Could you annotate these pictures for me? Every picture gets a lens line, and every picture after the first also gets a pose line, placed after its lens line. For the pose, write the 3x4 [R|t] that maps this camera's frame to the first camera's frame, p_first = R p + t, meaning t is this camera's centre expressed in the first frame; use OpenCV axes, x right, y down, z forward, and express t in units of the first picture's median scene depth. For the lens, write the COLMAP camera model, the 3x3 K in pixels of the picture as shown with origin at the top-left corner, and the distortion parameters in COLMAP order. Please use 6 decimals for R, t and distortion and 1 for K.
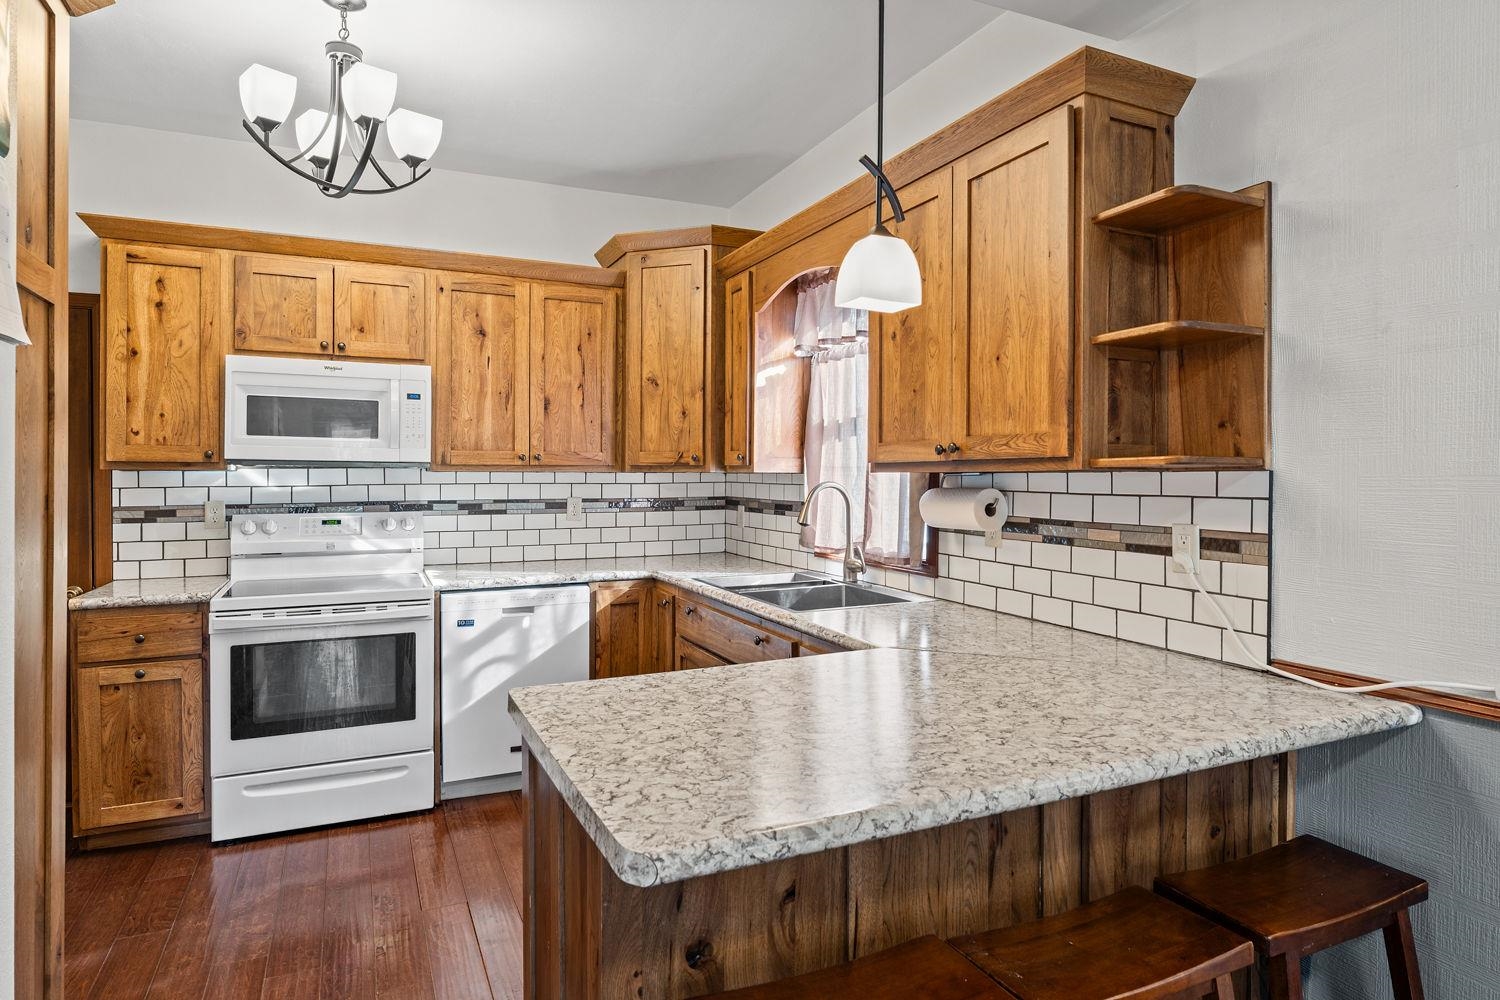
lens RADIAL K [[852.3, 0, 751.2], [0, 852.3, 479.5], [0, 0, 1]] dist [-0.000384, -0.000253]
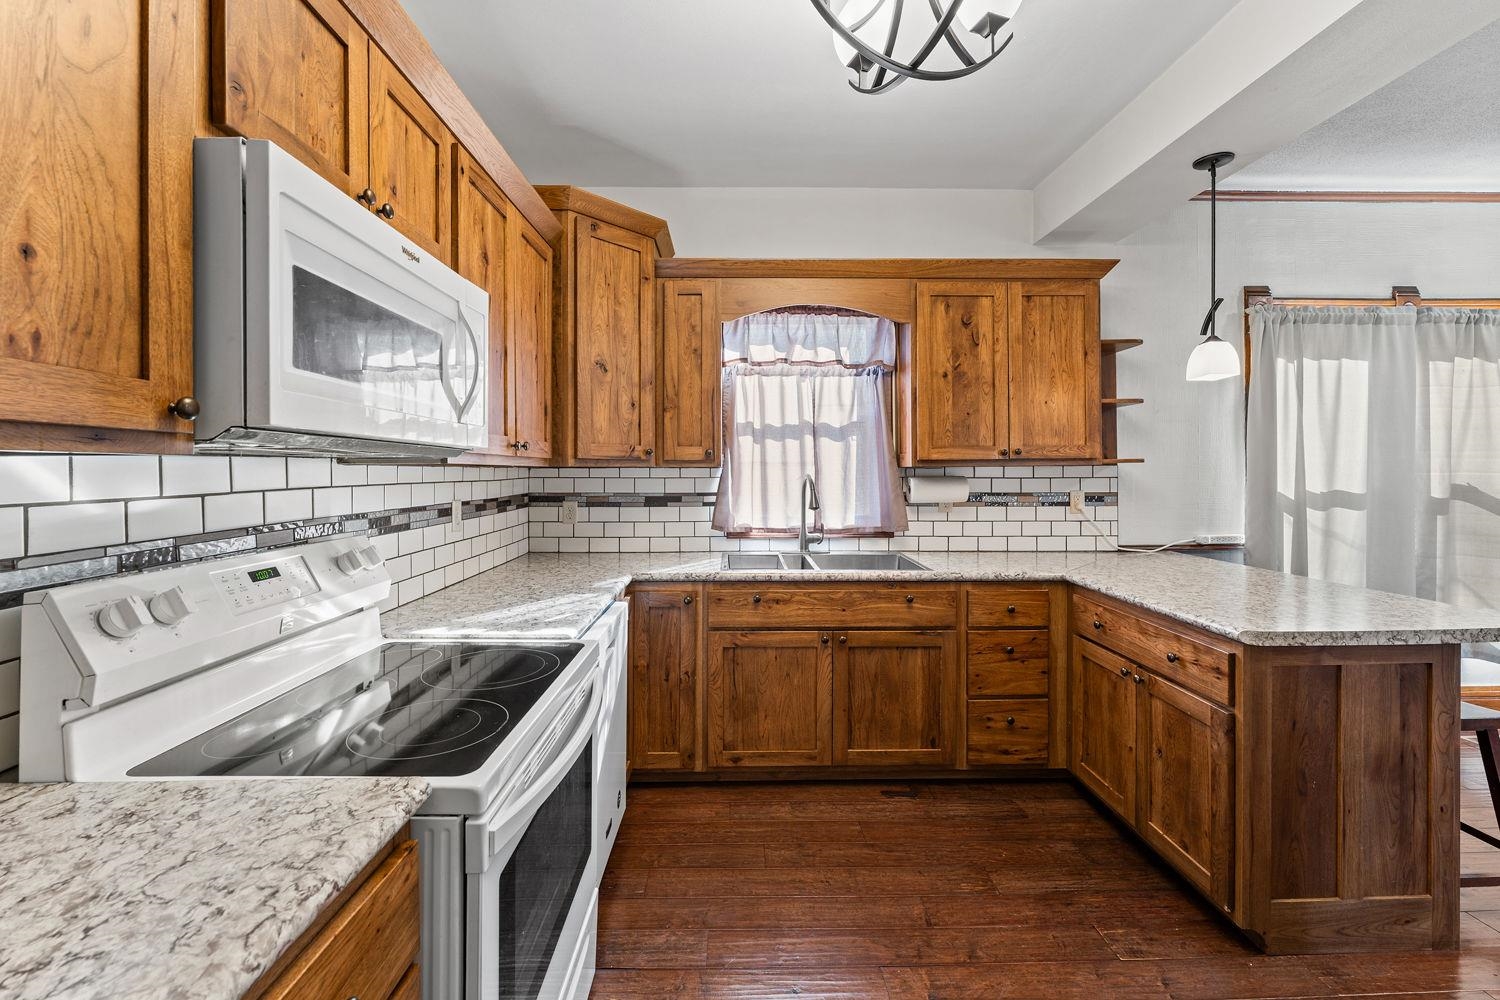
lens RADIAL K [[621.1, 0, 749.4], [0, 621.1, 471.0], [0, 0, 1]] dist [-0.000619, 0.000096]
pose [[0.400999, -0.003568, 0.916072, -0.778210], [0.010457, 0.999945, -0.000683, -0.002373], [-0.916019, 0.009853, 0.401014, 0.705541]]
